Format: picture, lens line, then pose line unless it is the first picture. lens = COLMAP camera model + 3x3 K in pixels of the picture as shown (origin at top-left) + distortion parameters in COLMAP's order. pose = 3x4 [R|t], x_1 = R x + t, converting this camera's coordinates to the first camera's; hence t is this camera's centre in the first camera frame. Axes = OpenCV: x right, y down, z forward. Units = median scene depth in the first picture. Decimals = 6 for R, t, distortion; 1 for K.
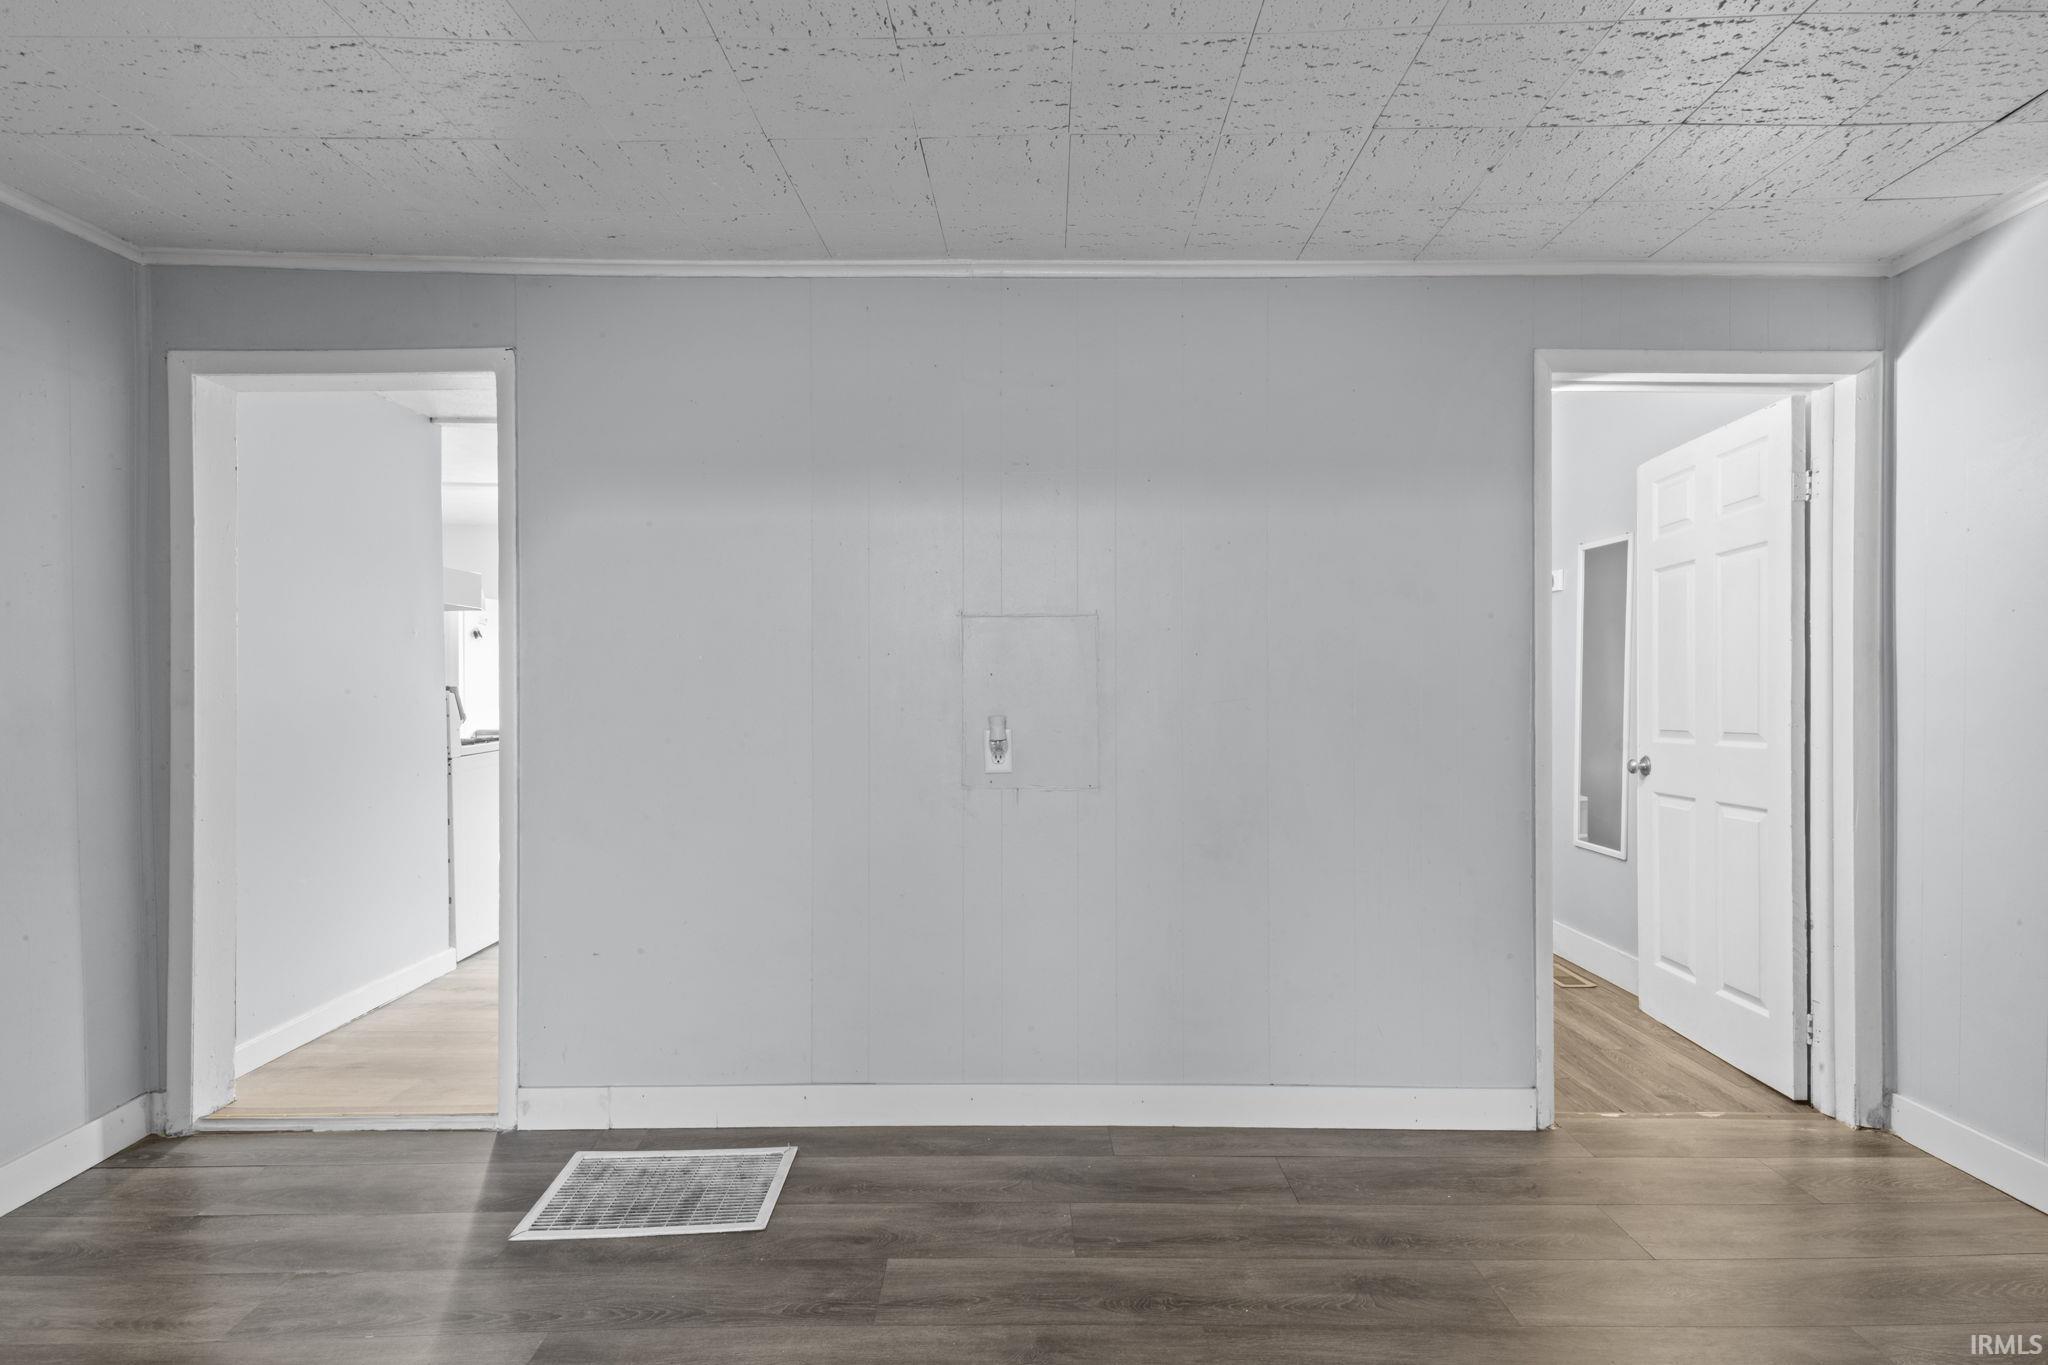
lens RADIAL K [[983.2, 0, 1017.4], [0, 983.2, 707.2], [0, 0, 1]] dist [0.002760, -0.000361]
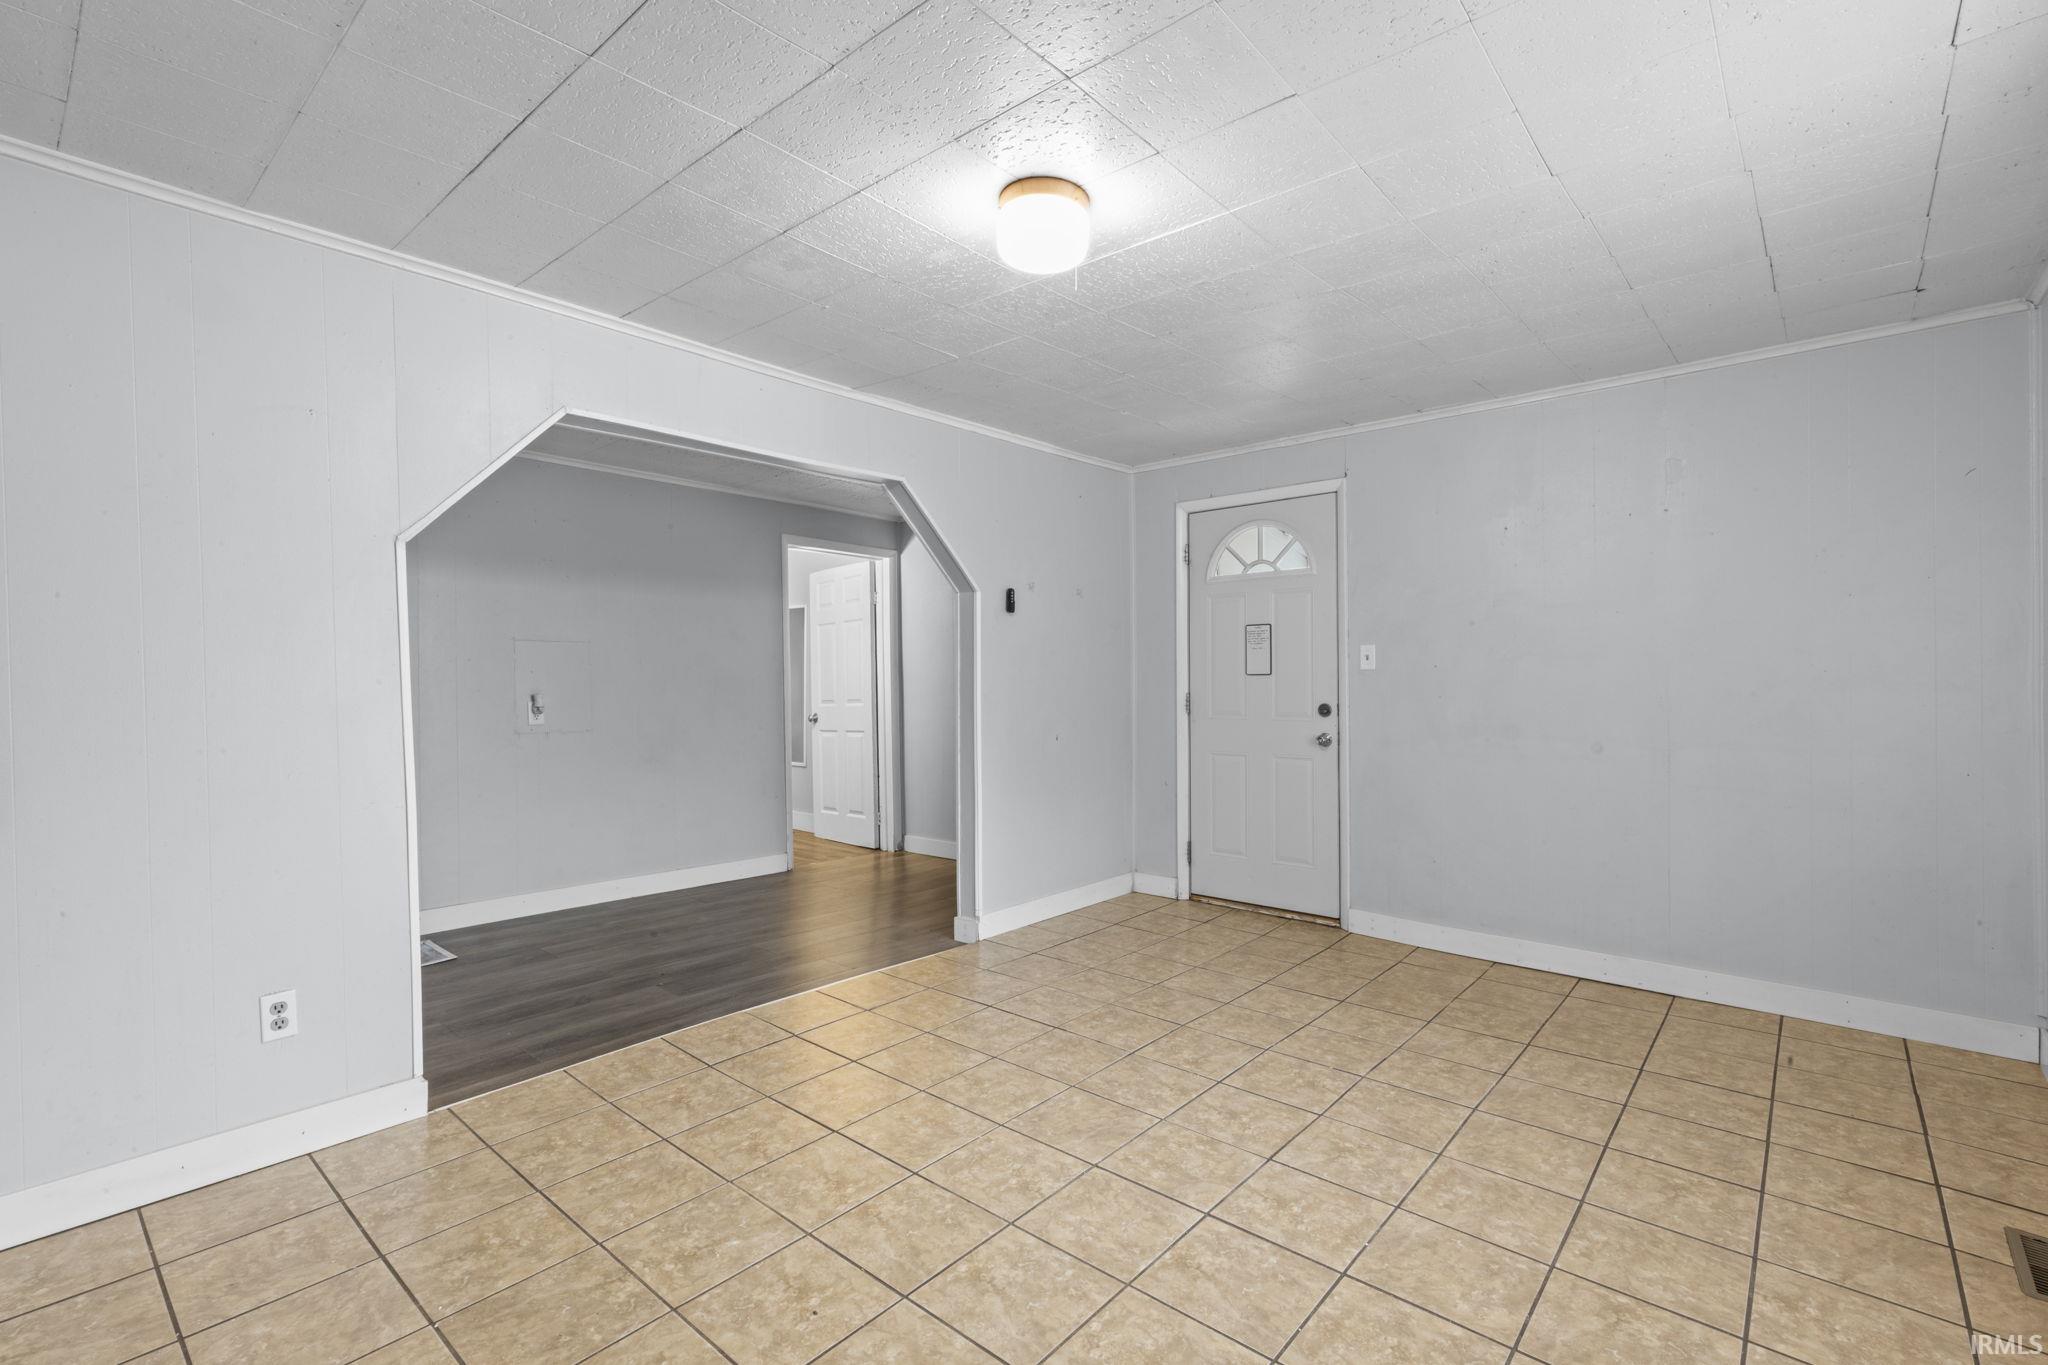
lens RADIAL K [[921.7, 0, 1019.6], [0, 921.7, 690.3], [0, 0, 1]] dist [0.008873, -0.000309]
pose [[0.670930, -0.008249, 0.741475, -0.704217], [0.018321, 0.999817, -0.005455, 0.027633], [-0.741294, 0.017245, 0.670959, -0.857857]]
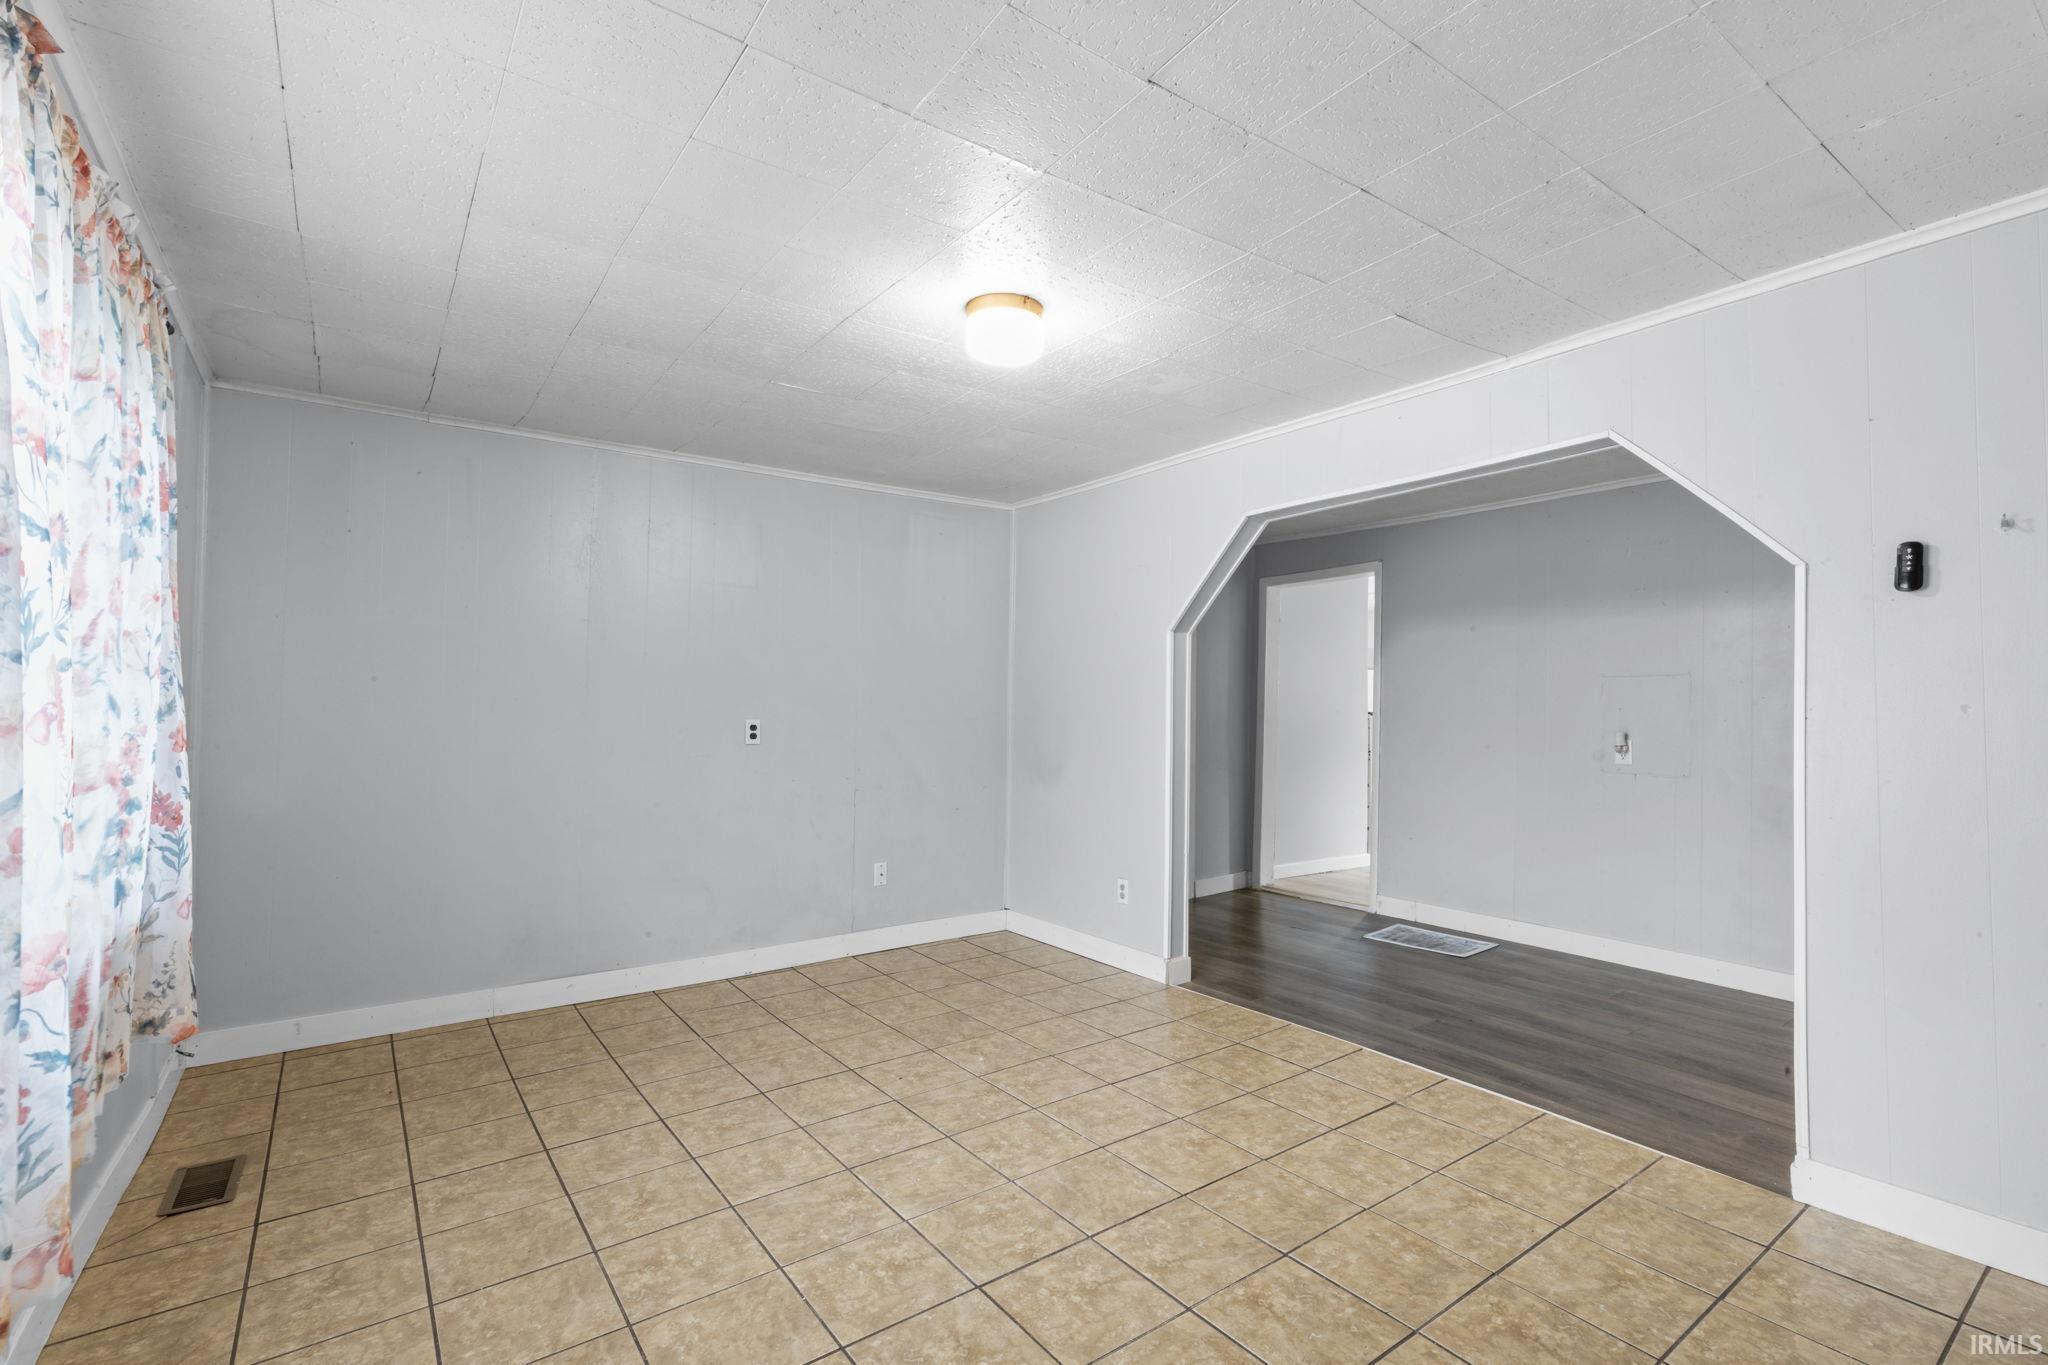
lens RADIAL K [[921.7, 0, 1019.6], [0, 921.7, 690.3], [0, 0, 1]] dist [0.008873, -0.000309]
pose [[0.575653, -0.008964, -0.817645, 0.720754], [-0.029093, 0.999082, -0.031436, 0.016748], [0.817176, 0.041884, 0.574864, -0.856242]]
